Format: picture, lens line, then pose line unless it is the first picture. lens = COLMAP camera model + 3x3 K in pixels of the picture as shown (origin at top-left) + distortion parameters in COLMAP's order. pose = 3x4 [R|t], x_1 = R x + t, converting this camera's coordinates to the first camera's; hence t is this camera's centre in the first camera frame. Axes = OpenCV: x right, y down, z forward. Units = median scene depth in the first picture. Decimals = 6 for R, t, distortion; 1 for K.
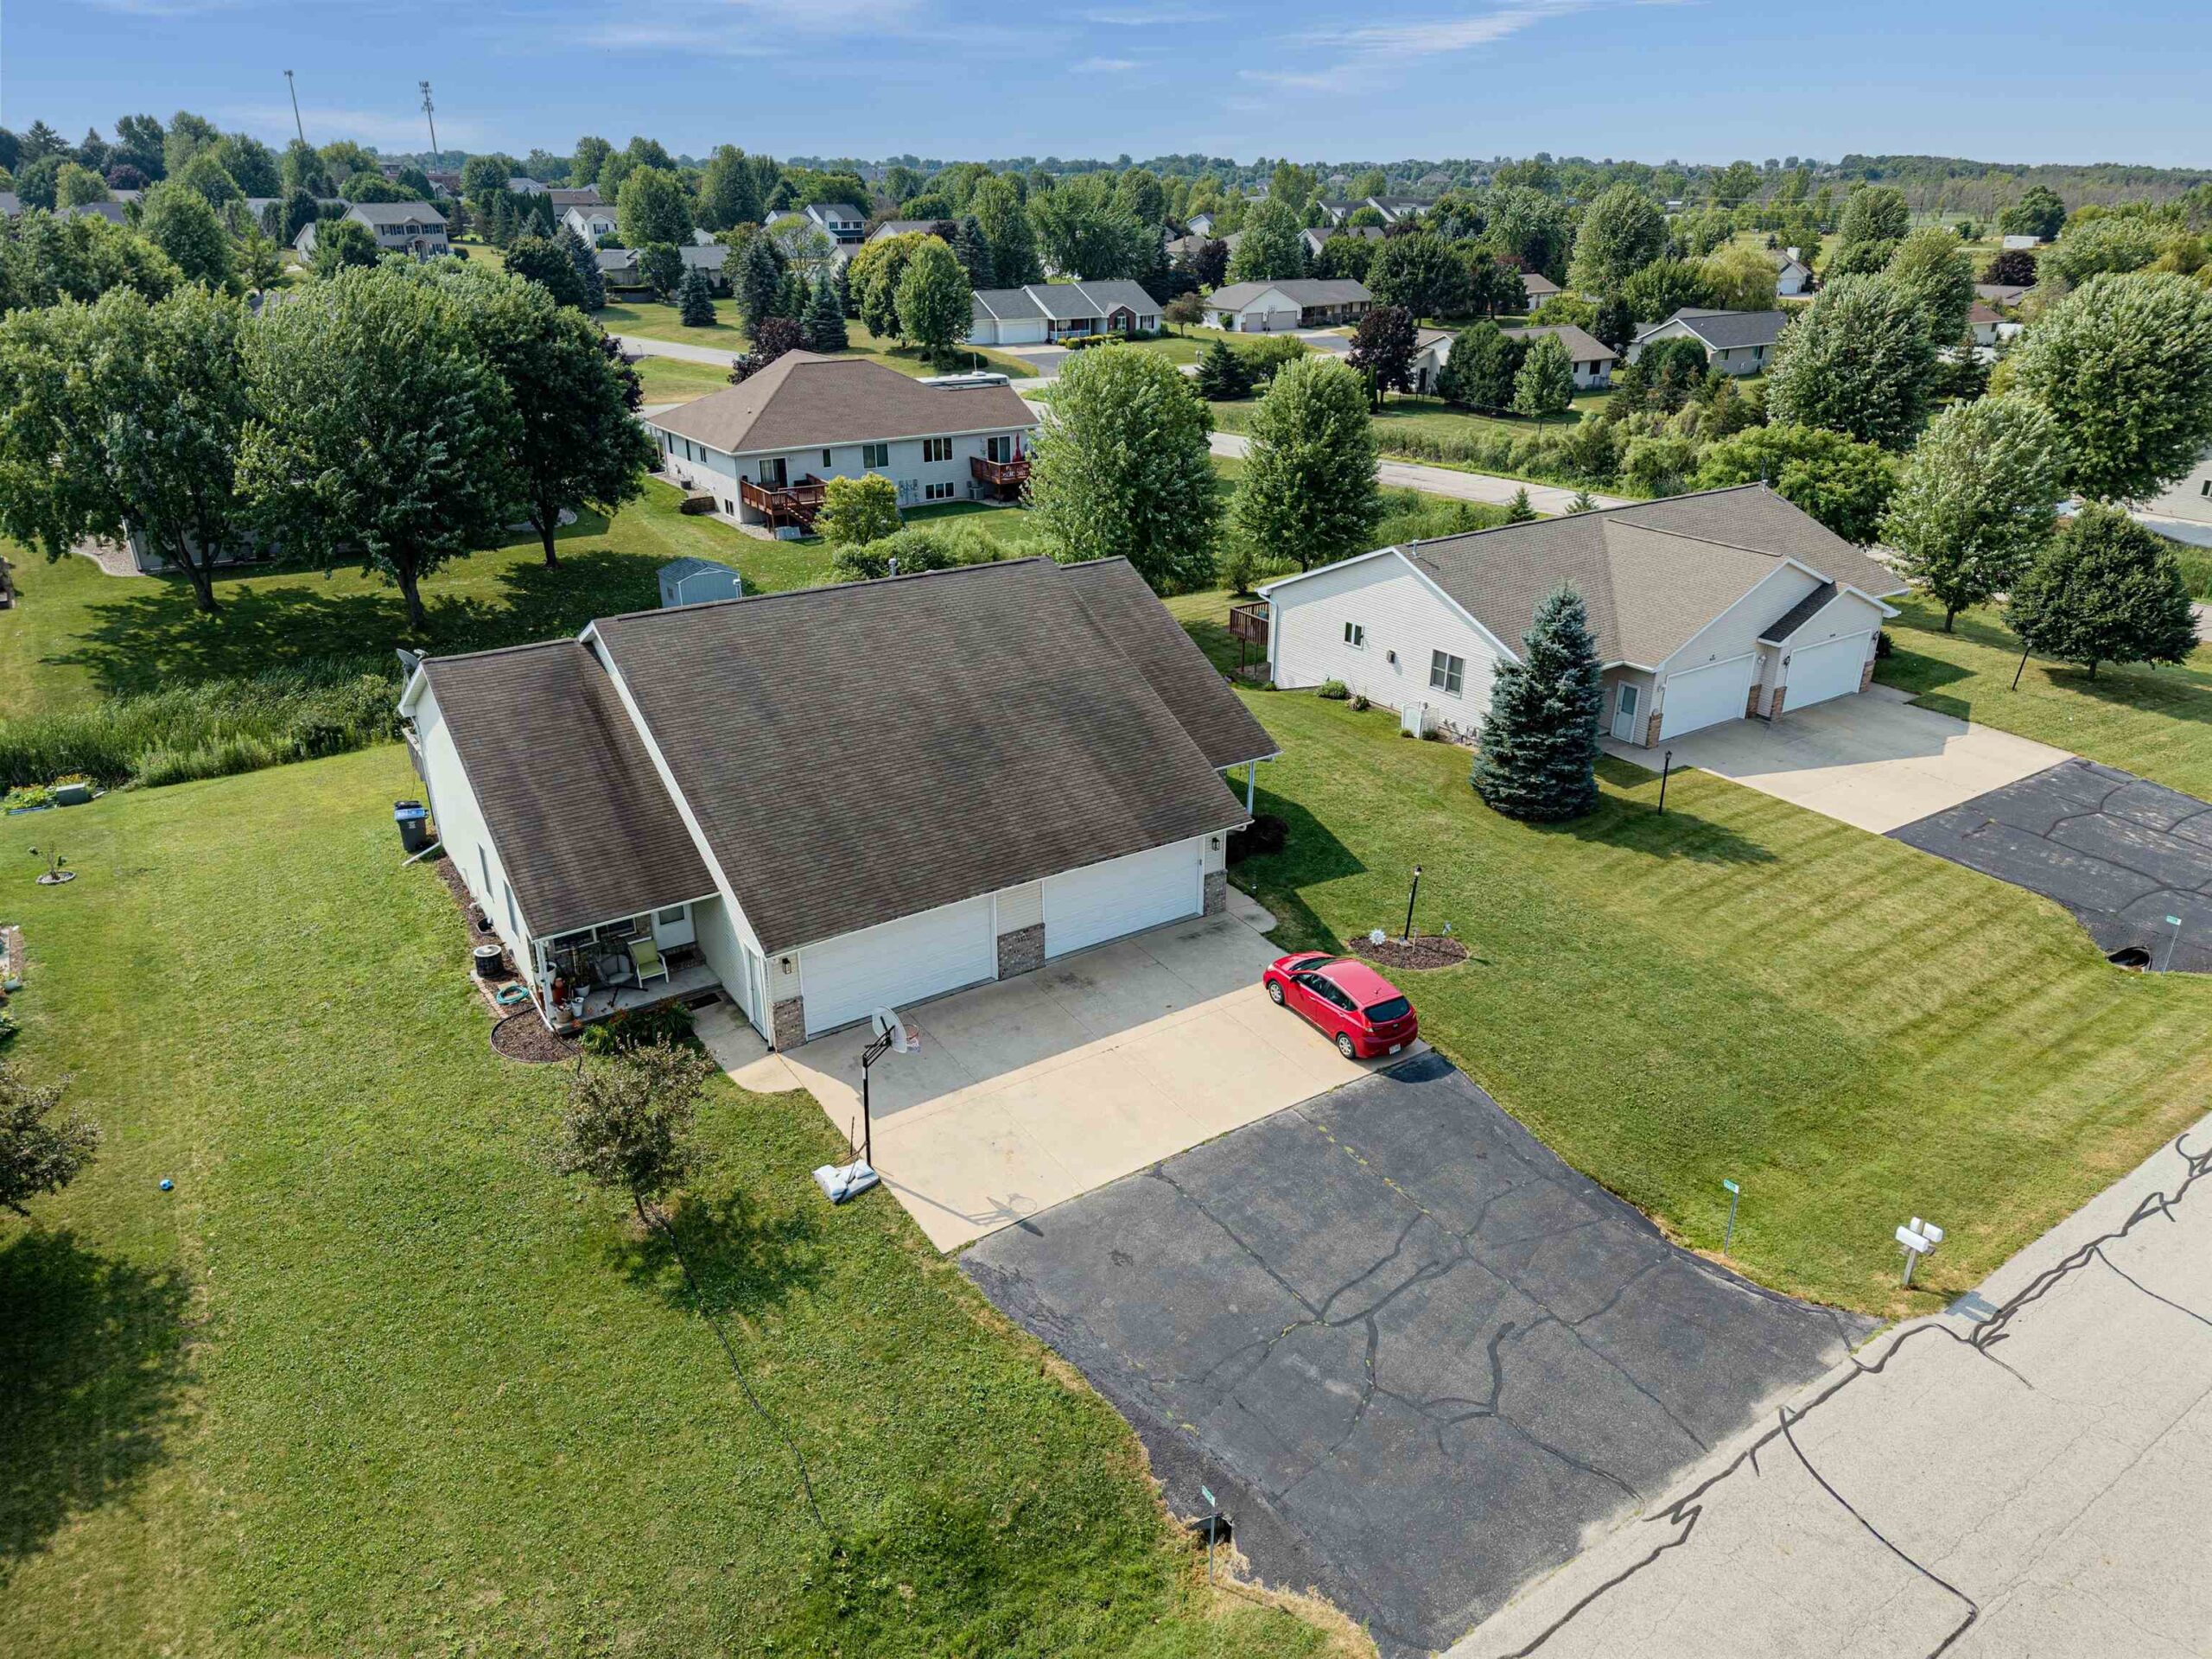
lens RADIAL K [[1479.7, 0, 1110.8], [0, 1479.7, 830.3], [0, 0, 1]] dist [0.022863, -0.022151]
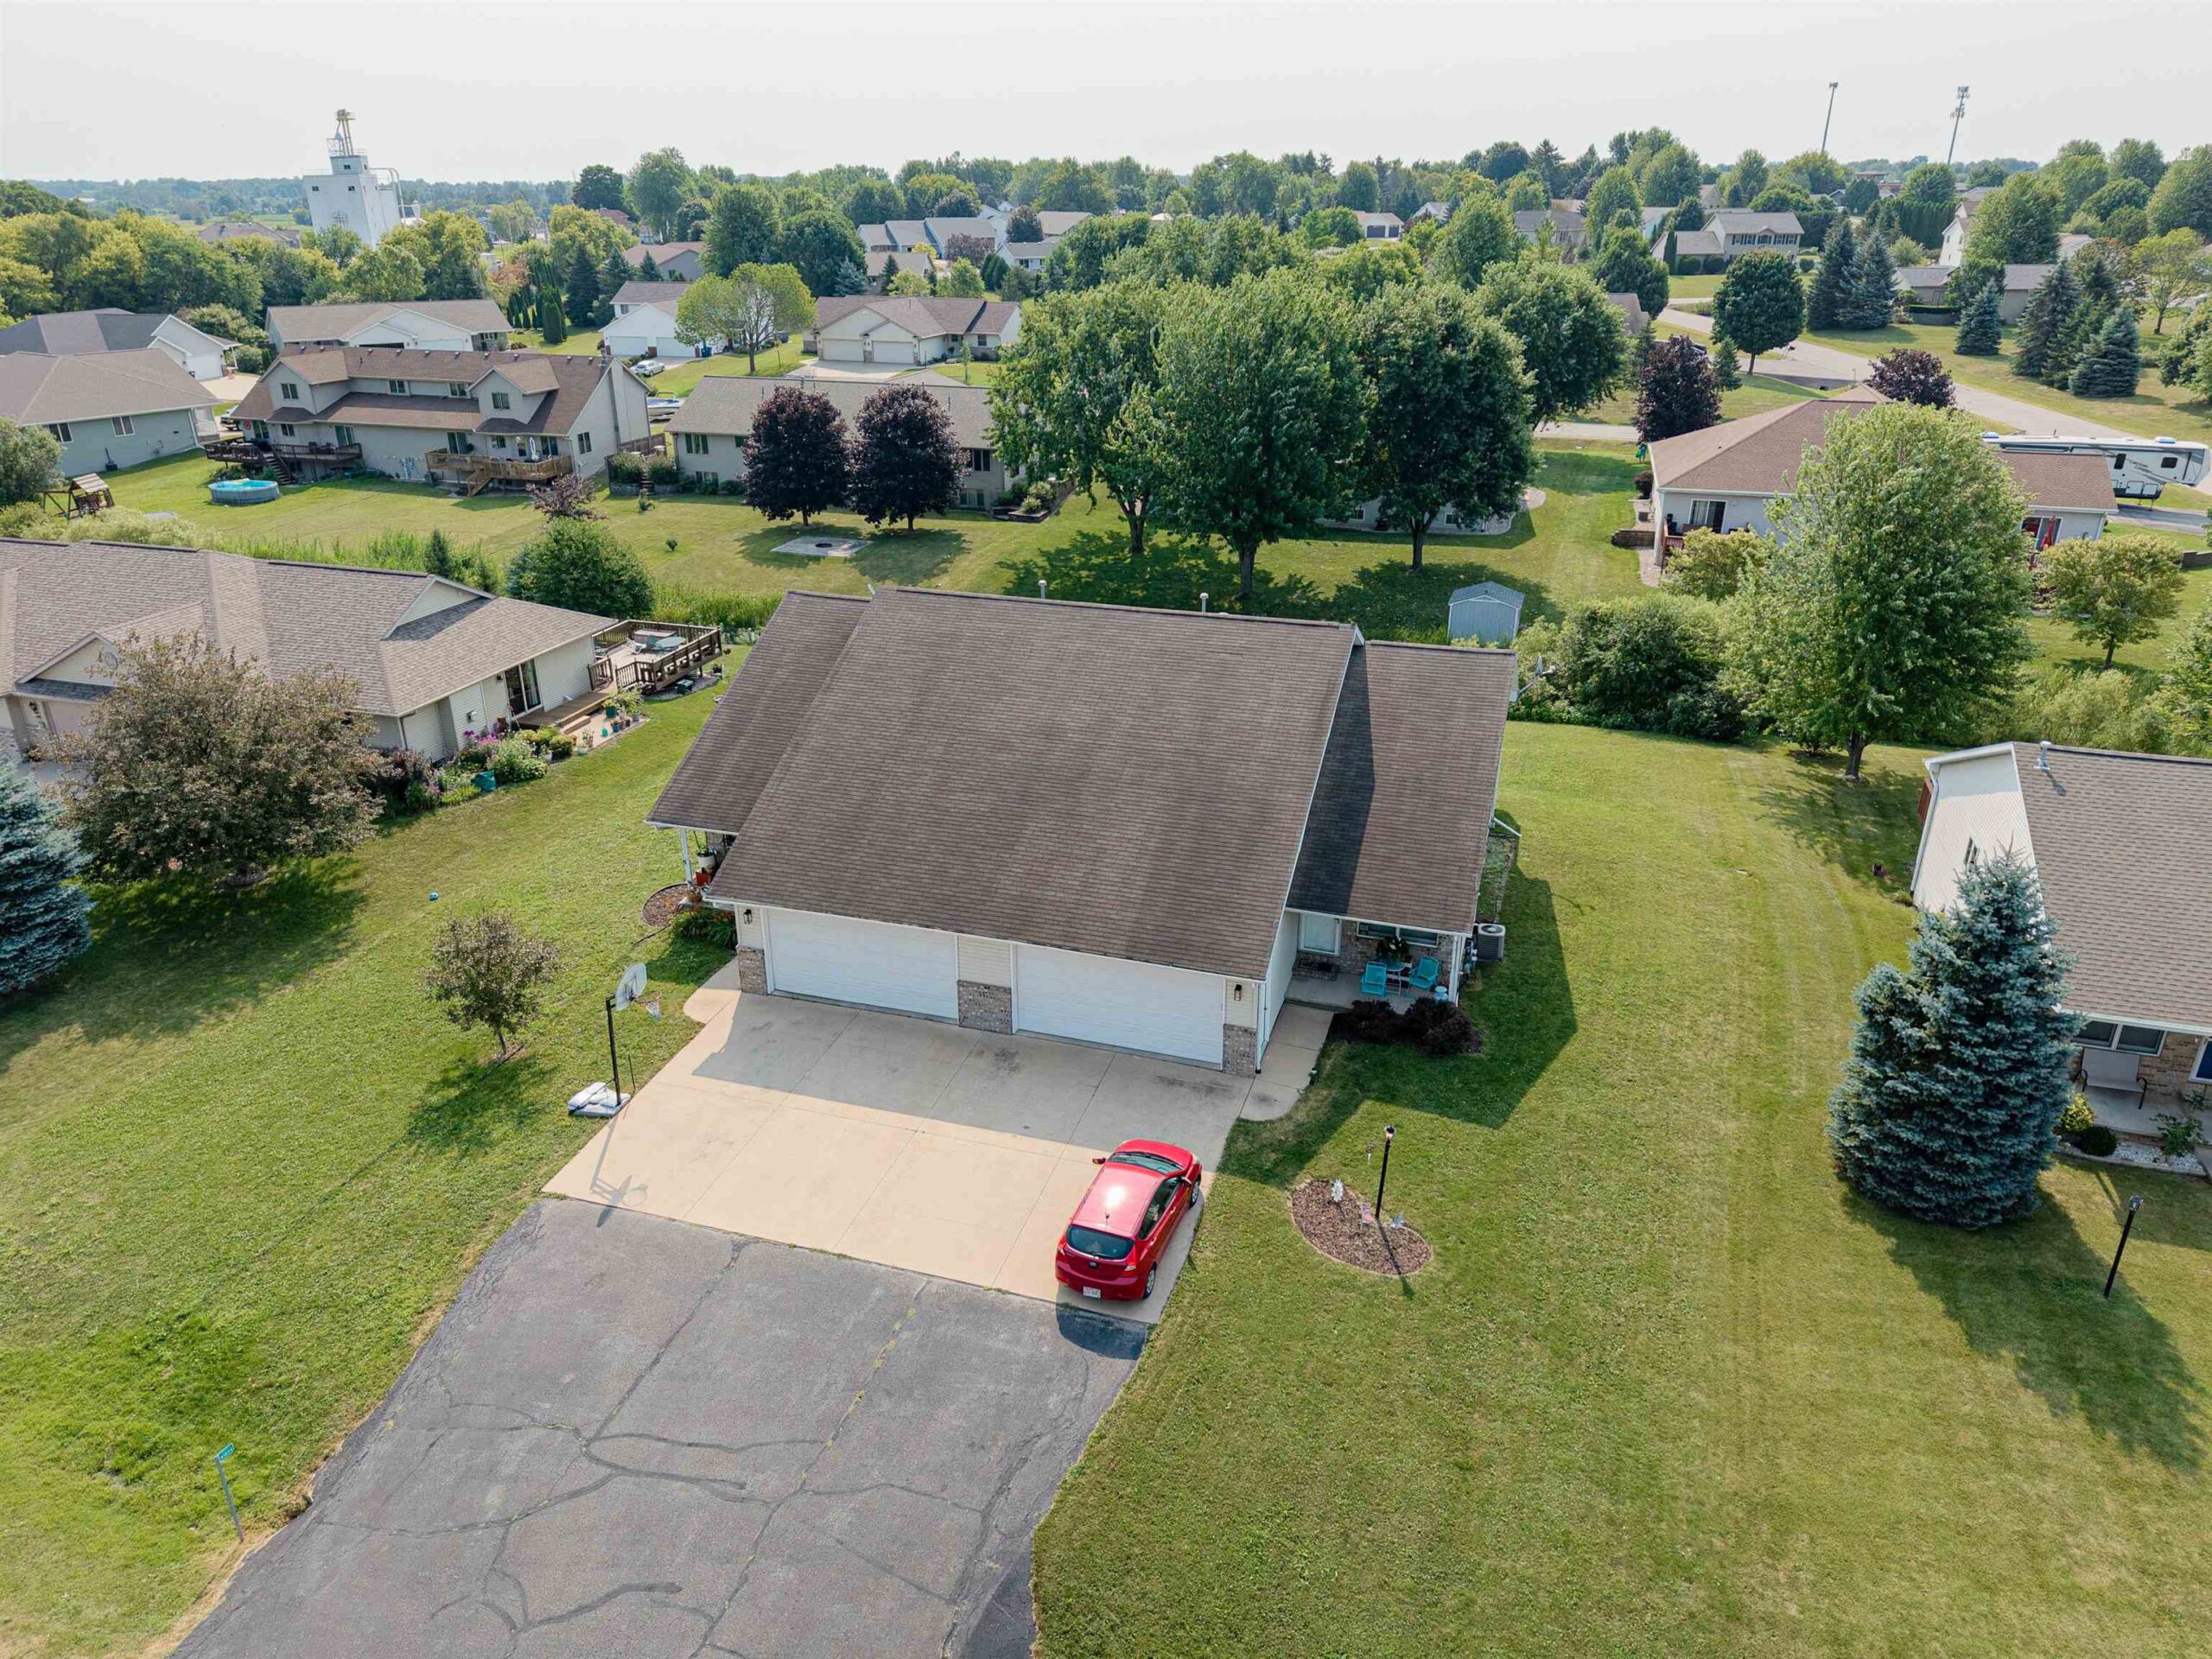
lens RADIAL K [[1483.8, 0, 1106.7], [0, 1483.8, 841.8], [0, 0, 1]] dist [0.010977, -0.005553]
pose [[0.618072, 0.312887, -0.721172, 0.499071], [-0.312818, 0.939510, 0.139518, -0.135861], [0.721202, 0.139363, 0.678561, 0.320554]]
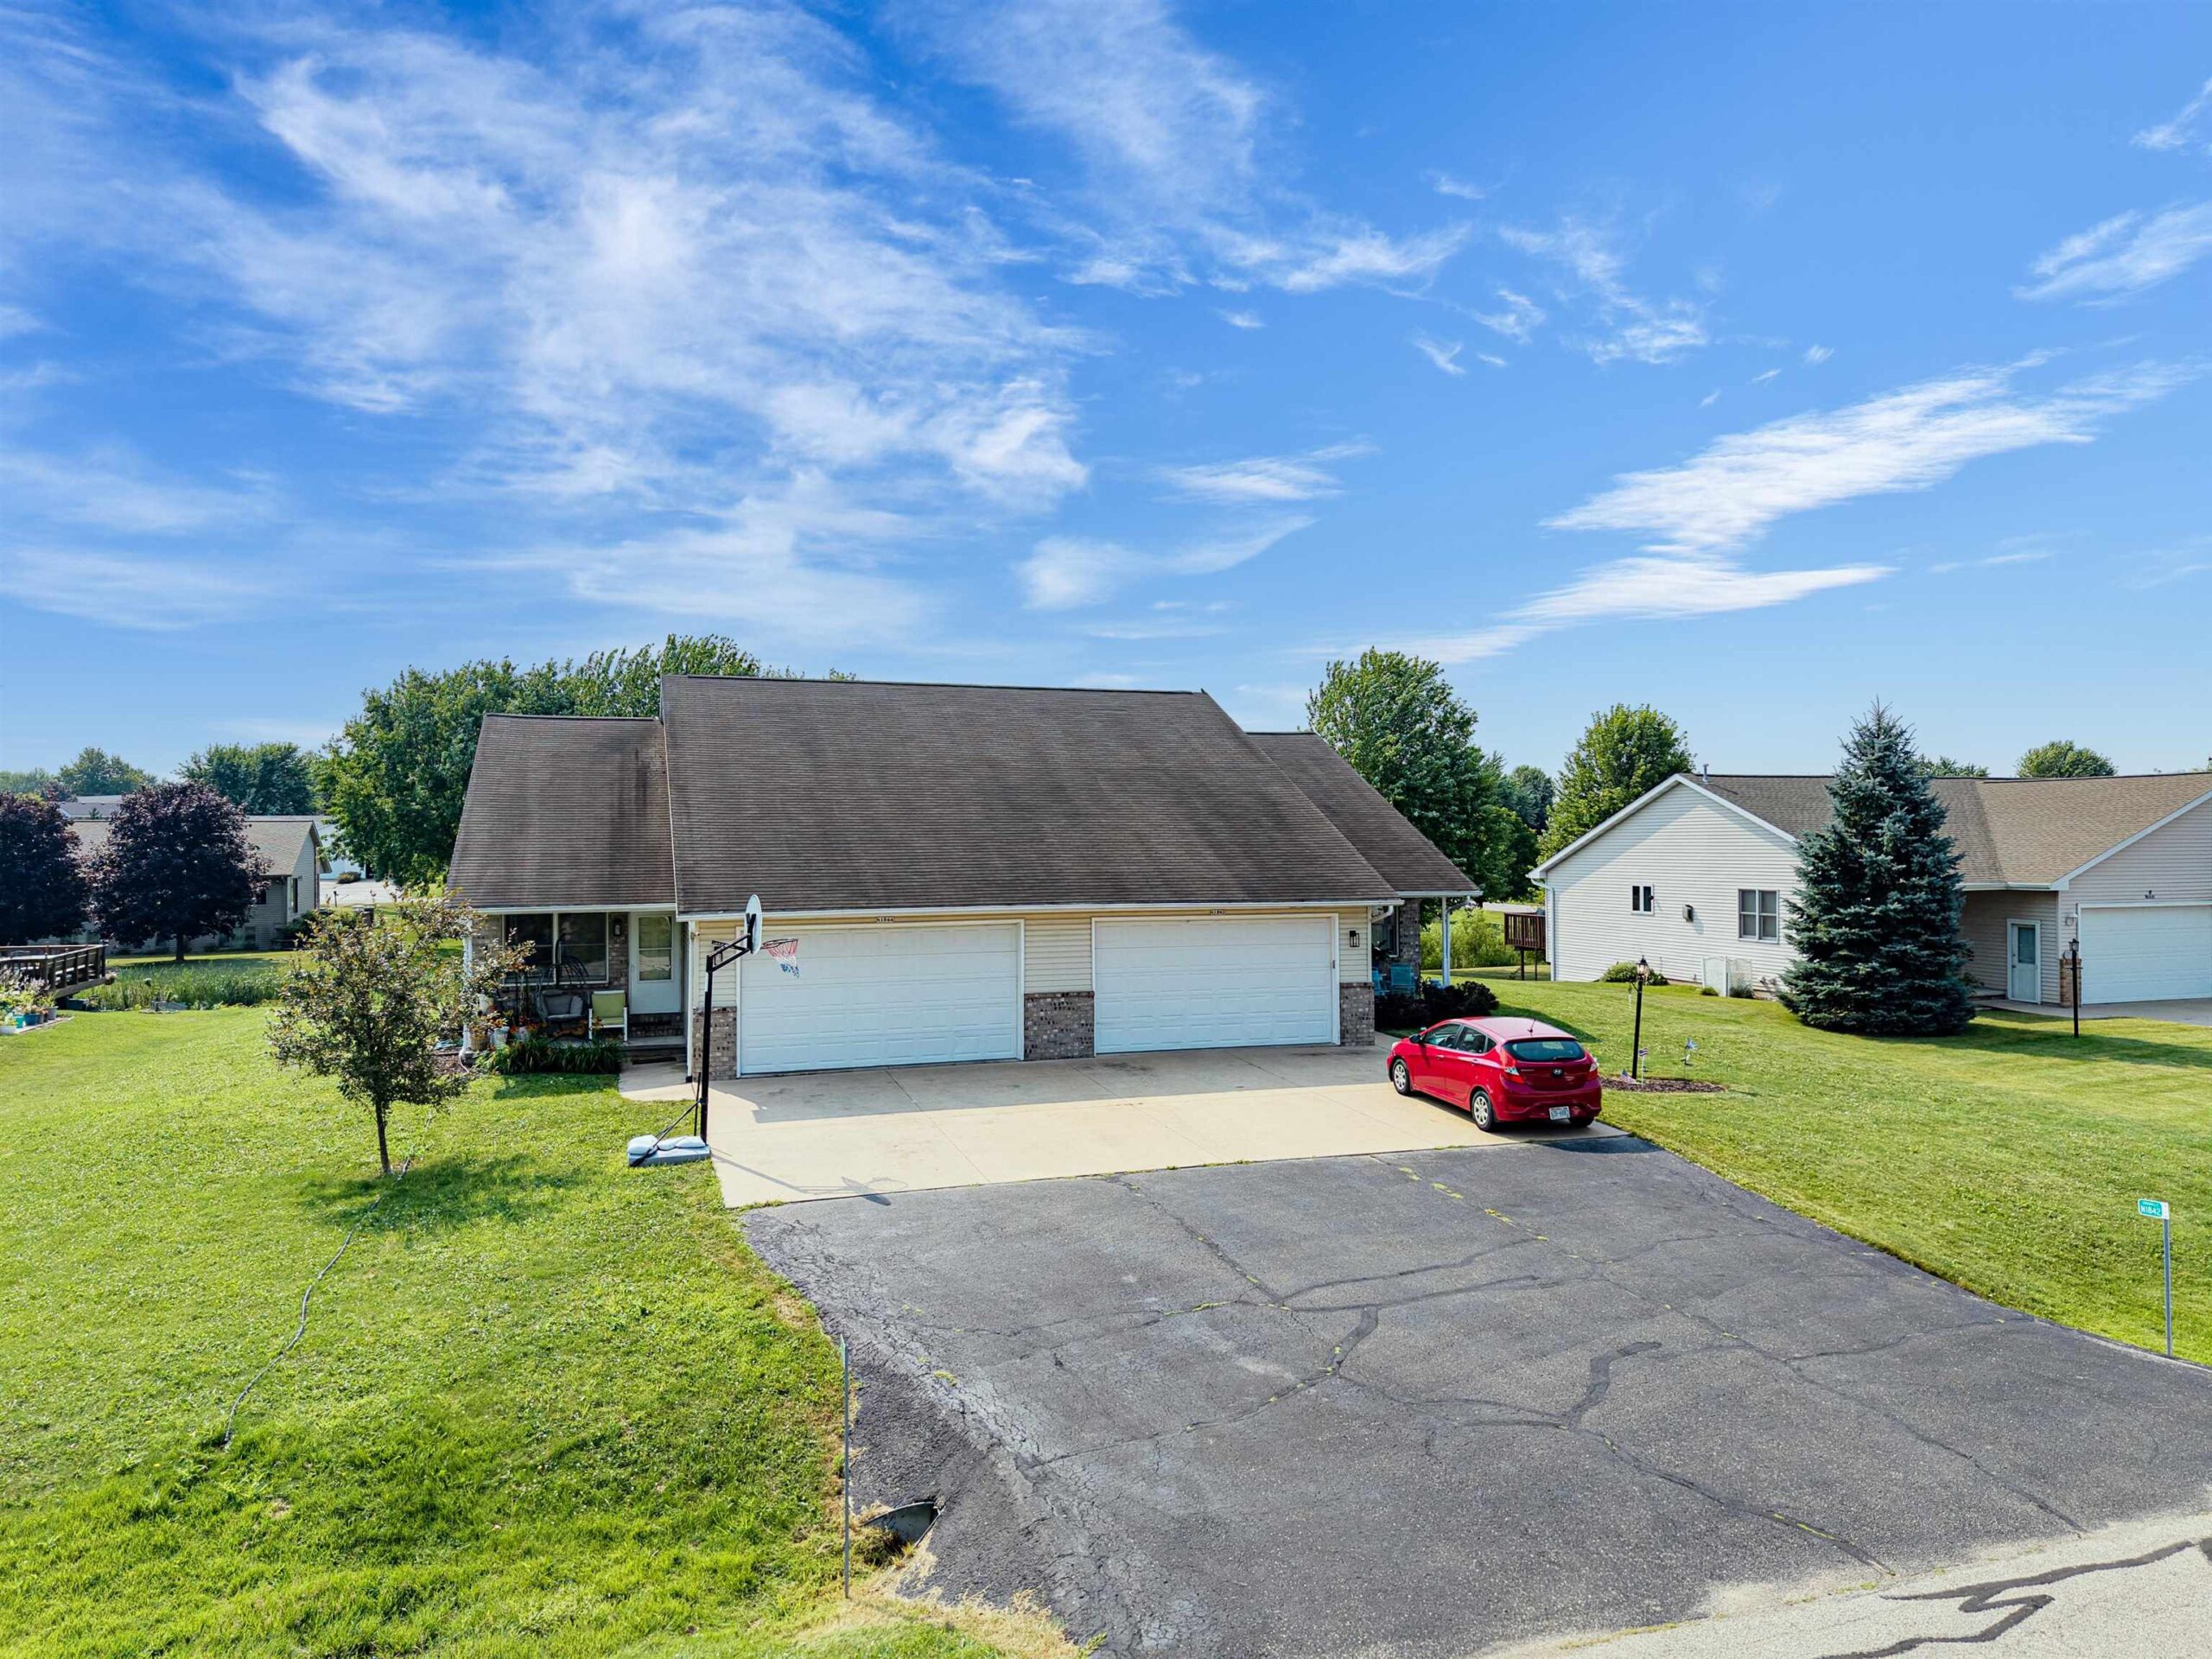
lens RADIAL K [[1489.4, 0, 1107.0], [0, 1489.4, 823.6], [0, 0, 1]] dist [-0.003617, 0.001582]
pose [[0.961205, -0.010744, -0.275625, 0.132762], [-0.104493, 0.910582, -0.399902, 0.224616], [0.255276, 0.413189, 0.874133, 0.251240]]
